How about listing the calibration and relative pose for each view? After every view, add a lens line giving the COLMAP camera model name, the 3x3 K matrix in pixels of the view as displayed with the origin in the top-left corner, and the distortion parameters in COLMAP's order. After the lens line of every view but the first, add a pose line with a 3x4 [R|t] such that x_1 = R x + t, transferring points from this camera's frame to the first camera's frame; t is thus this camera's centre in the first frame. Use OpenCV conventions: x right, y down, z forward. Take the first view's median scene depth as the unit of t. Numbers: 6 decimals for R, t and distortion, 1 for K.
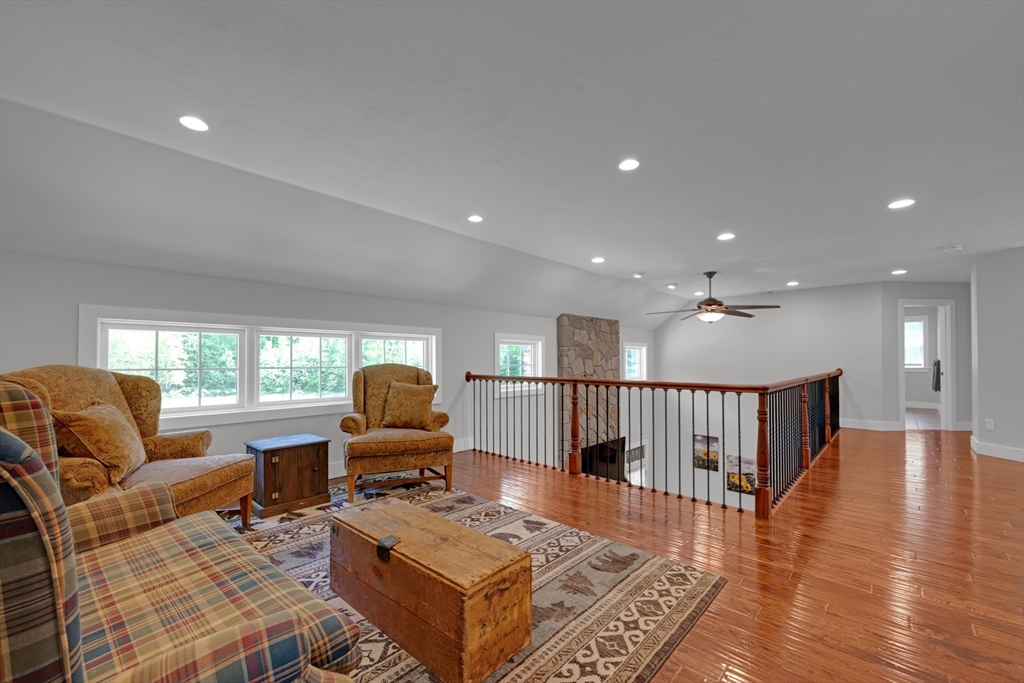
lens RADIAL K [[412.1, 0, 517.7], [0, 412.1, 356.7], [0, 0, 1]] dist [0.000339, 0.000243]
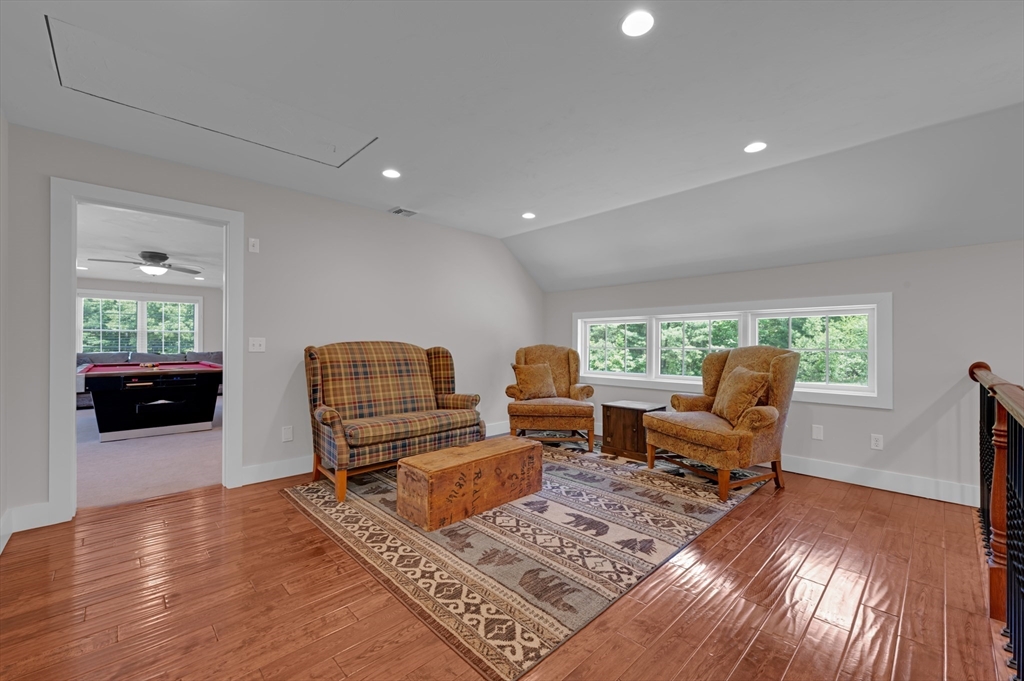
lens RADIAL K [[412.1, 0, 511.6], [0, 412.1, 342.5], [0, 0, 1]] dist [0.000339, 0.000243]
pose [[-0.058547, -0.002703, -0.998281, 0.920685], [0.007427, 0.999967, -0.003143, 0.016448], [0.998257, -0.007598, -0.058525, 0.863935]]
